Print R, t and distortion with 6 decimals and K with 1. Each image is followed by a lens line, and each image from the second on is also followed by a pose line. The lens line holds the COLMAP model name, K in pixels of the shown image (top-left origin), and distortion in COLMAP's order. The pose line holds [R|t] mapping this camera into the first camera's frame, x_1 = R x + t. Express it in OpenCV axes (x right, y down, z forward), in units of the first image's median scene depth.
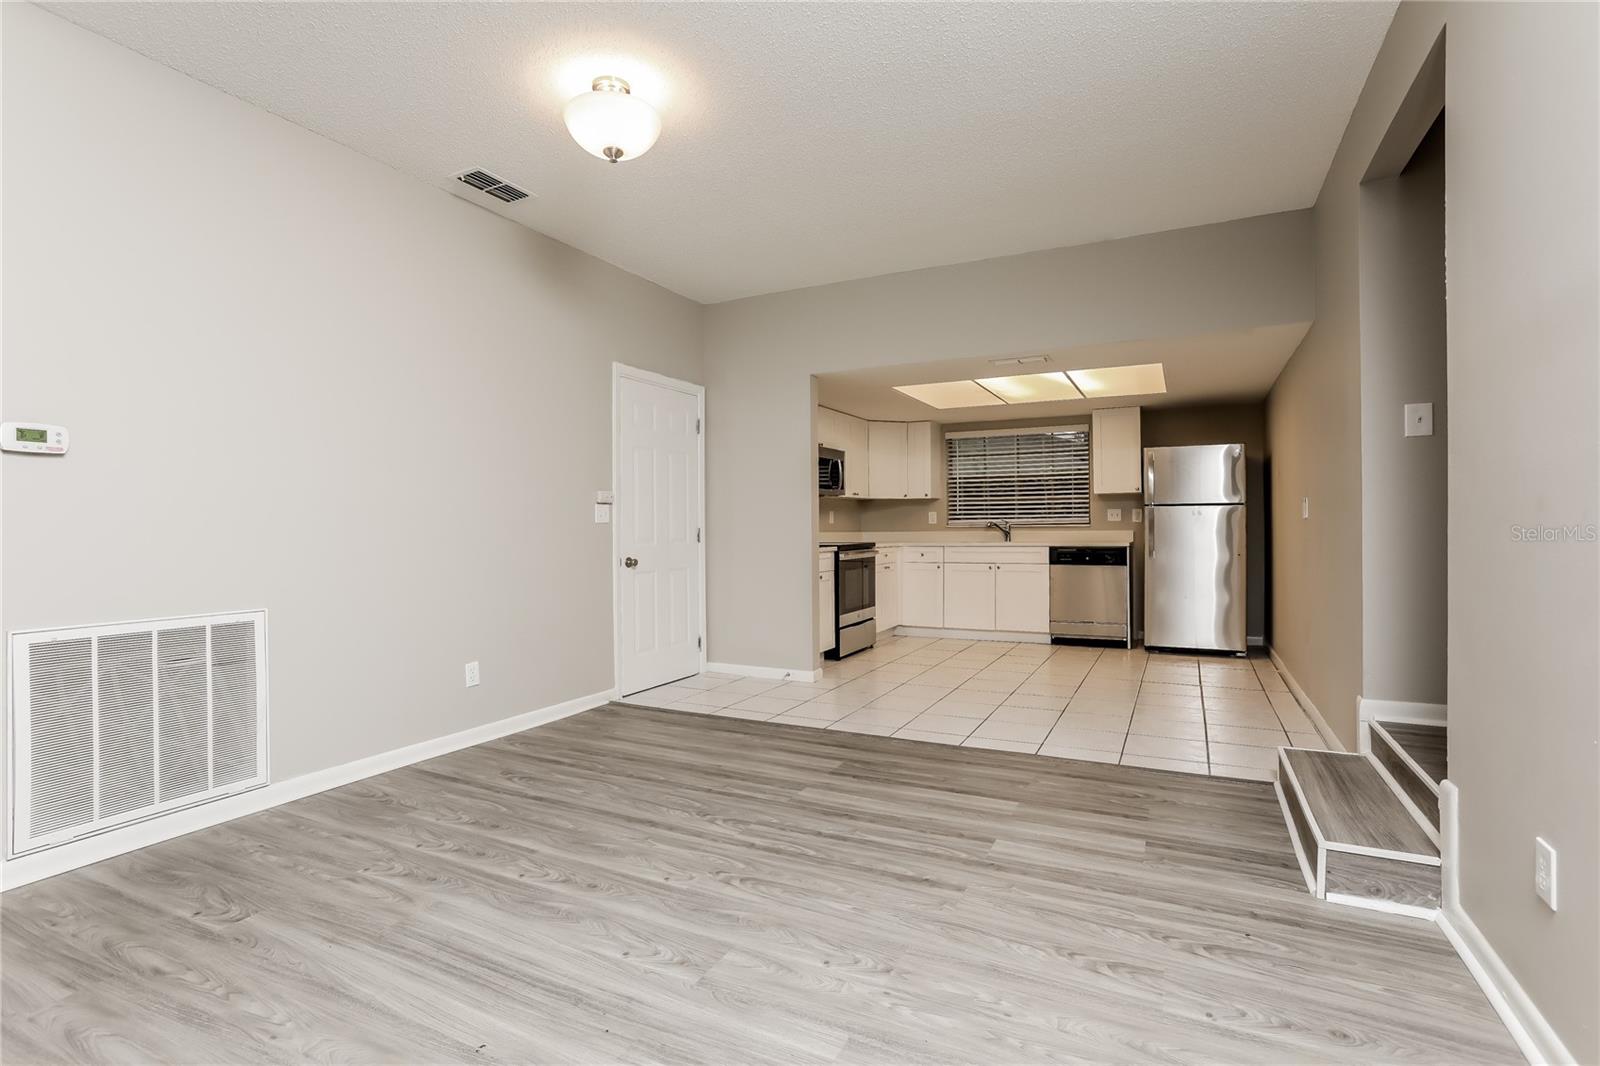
lens RADIAL K [[749.2, 0, 749.8], [0, 749.2, 519.1], [0, 0, 1]] dist [-0.040741, 0.000475]
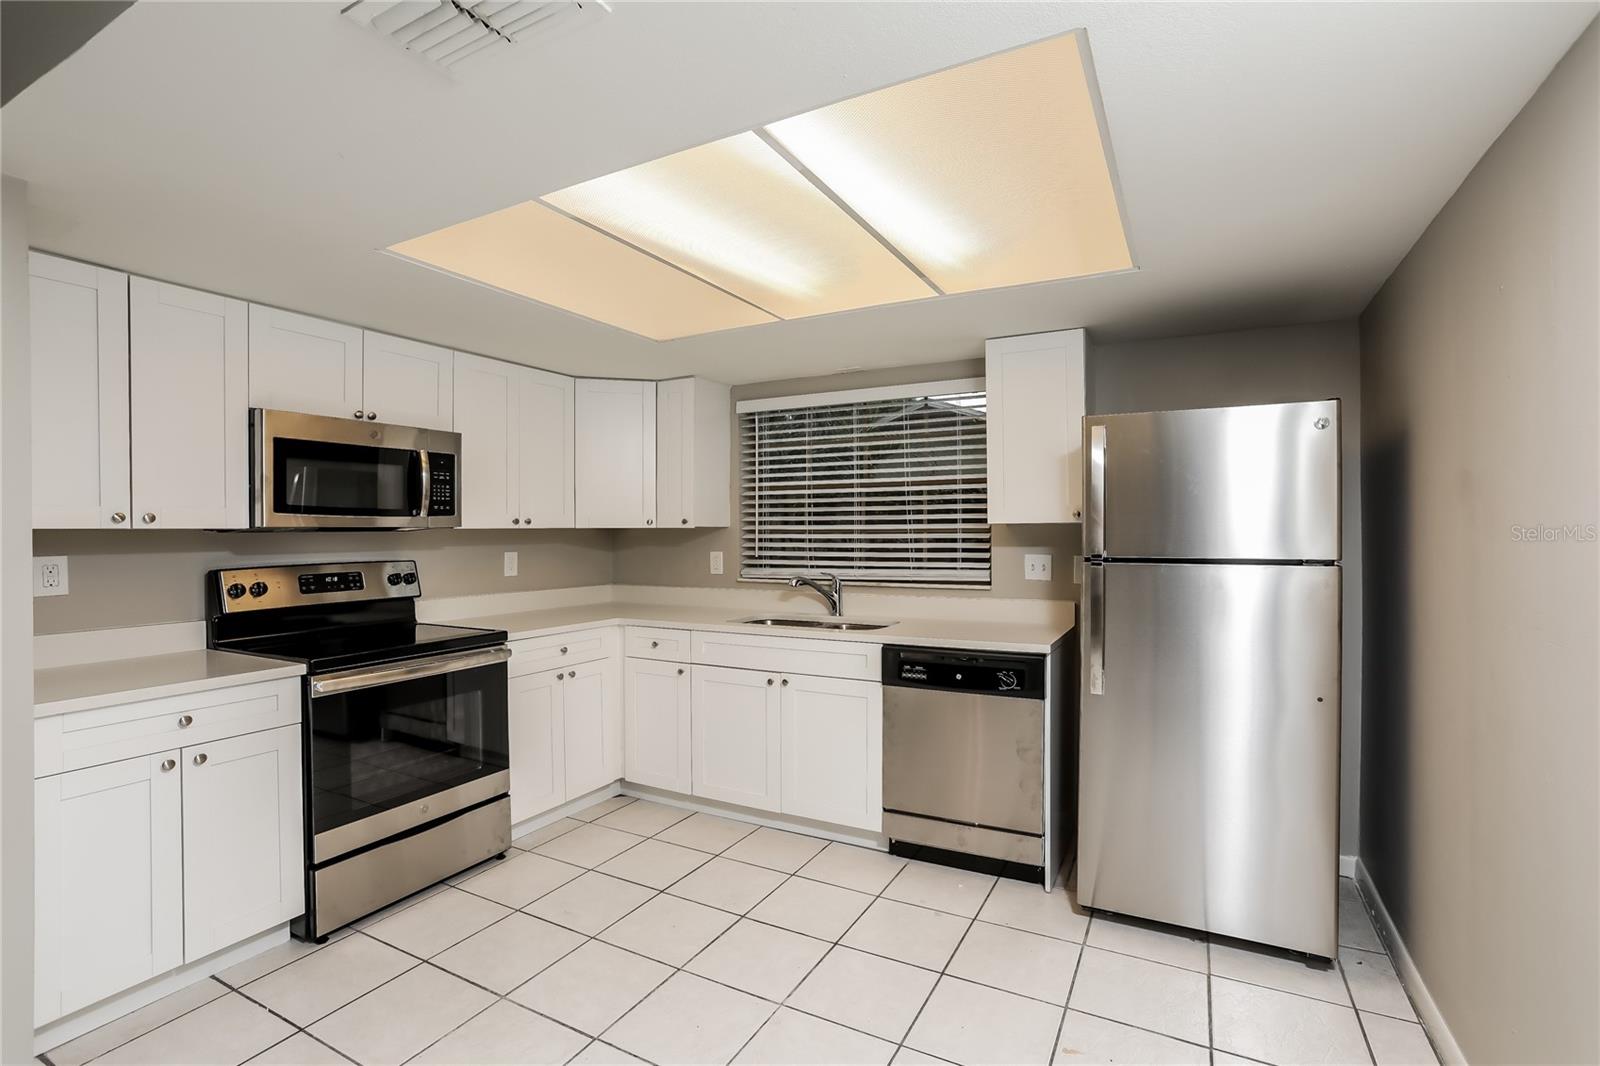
lens RADIAL K [[749.2, 0, 784.0], [0, 749.2, 533.5], [0, 0, 1]] dist [-0.040741, 0.000475]
pose [[0.999665, 0.000667, 0.025877, 0.328206], [-0.001045, 0.999893, 0.014606, -0.035260], [-0.025865, -0.014629, 0.999558, 0.547167]]
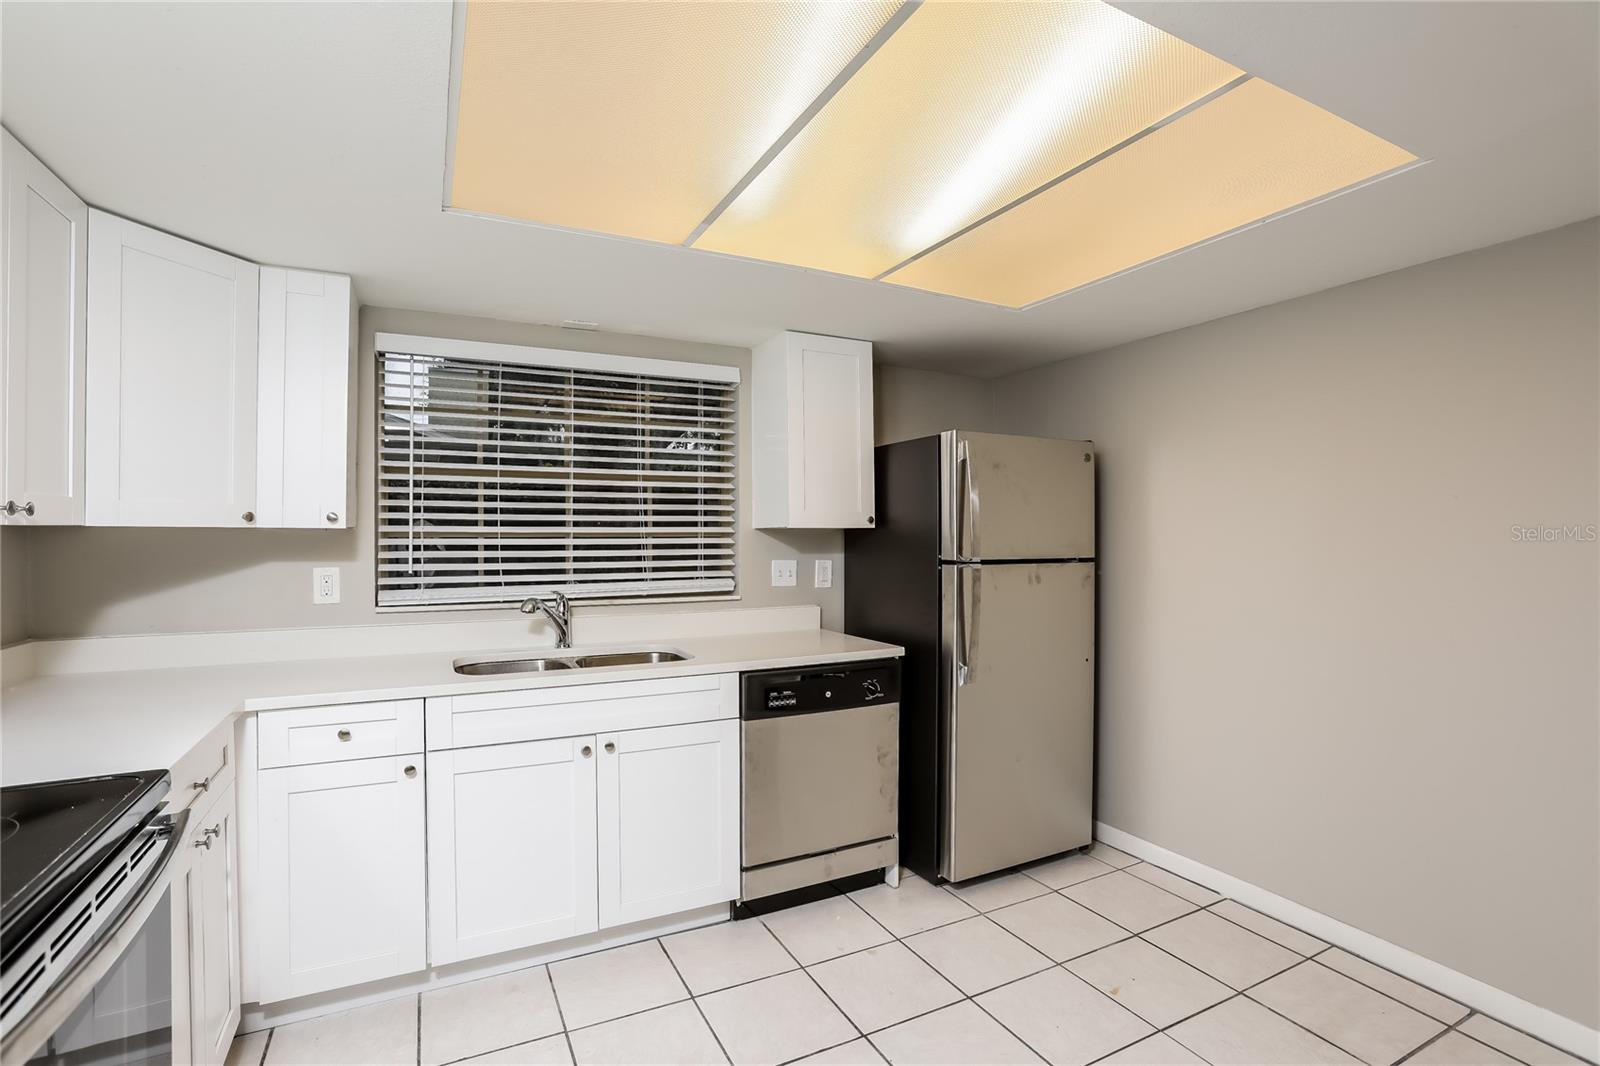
lens RADIAL K [[749.2, 0, 783.8], [0, 749.2, 540.7], [0, 0, 1]] dist [-0.040741, 0.000475]
pose [[0.551572, 0.000237, 0.834127, 0.101561], [-0.013744, 0.999867, 0.008804, -0.031136], [-0.834014, -0.016320, 0.551502, 0.769989]]
